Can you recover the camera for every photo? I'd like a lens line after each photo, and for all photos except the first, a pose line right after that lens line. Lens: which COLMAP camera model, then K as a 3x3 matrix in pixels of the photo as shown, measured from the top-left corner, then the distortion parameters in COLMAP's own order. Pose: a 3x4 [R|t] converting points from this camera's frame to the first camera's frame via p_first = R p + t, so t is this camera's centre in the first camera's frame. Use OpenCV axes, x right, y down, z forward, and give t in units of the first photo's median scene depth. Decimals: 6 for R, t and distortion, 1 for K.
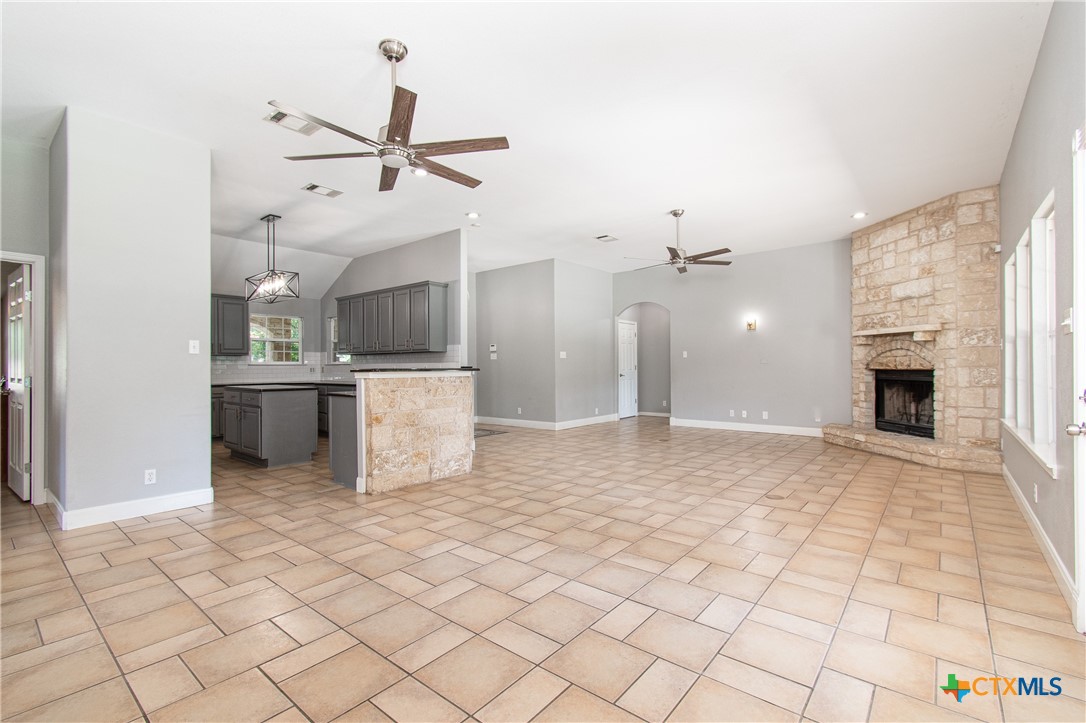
lens RADIAL K [[480.5, 0, 551.9], [0, 480.5, 363.9], [0, 0, 1]] dist [-0.002013, -0.002049]
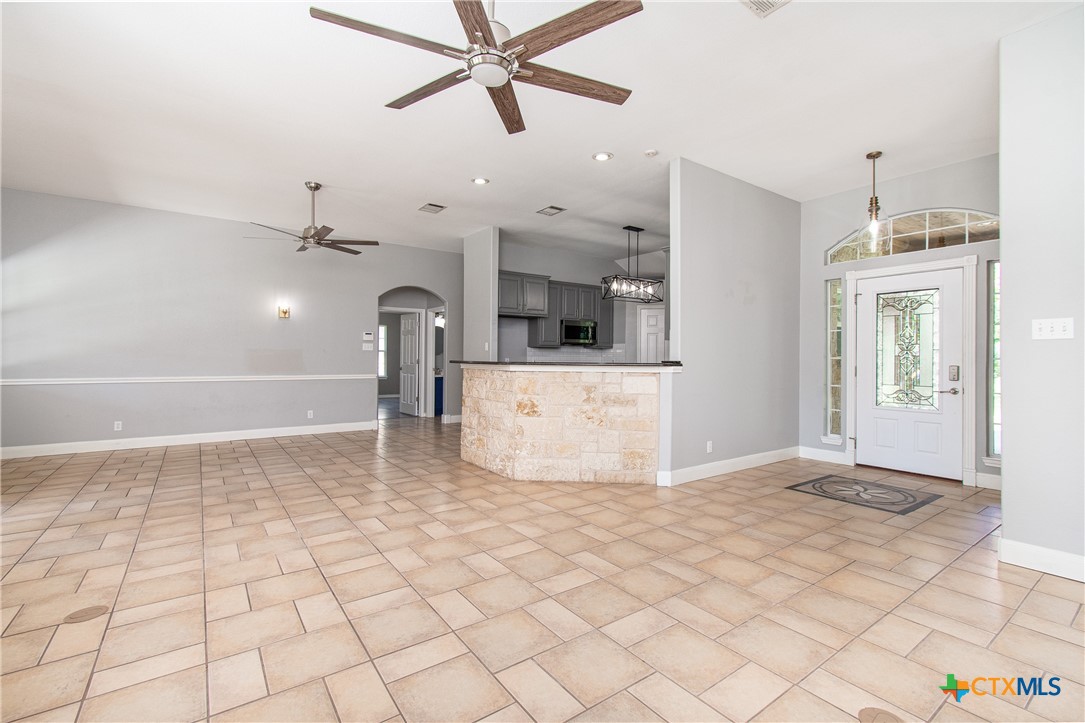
lens RADIAL K [[480.1, 0, 548.4], [0, 480.1, 355.9], [0, 0, 1]] dist [-0.002013, -0.002049]
pose [[-0.253065, 0.000587, -0.967449, 0.558877], [0.001580, 0.999999, 0.000193, -0.002510], [0.967448, -0.001480, -0.253065, 1.075405]]
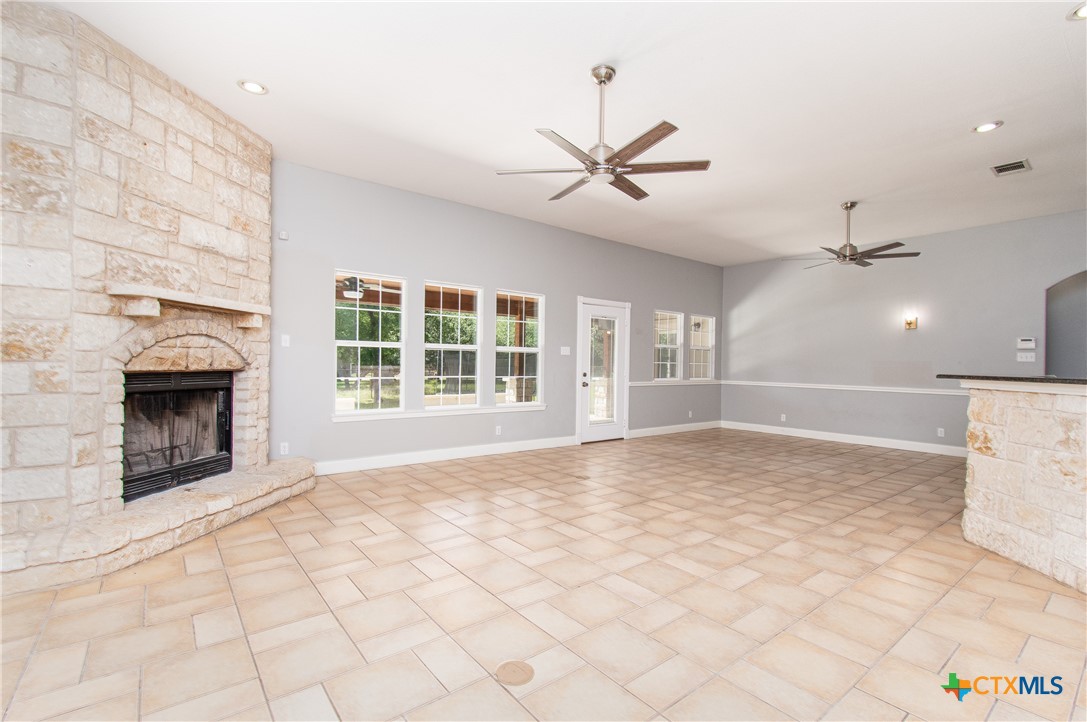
lens RADIAL K [[480.9, 0, 542.5], [0, 480.9, 366.9], [0, 0, 1]] dist [-0.002013, -0.002049]
pose [[-0.976618, -0.009933, 0.214754, 0.203812], [-0.010203, 0.999948, -0.000150, 0.002987], [-0.214741, -0.002338, -0.976668, 1.455182]]
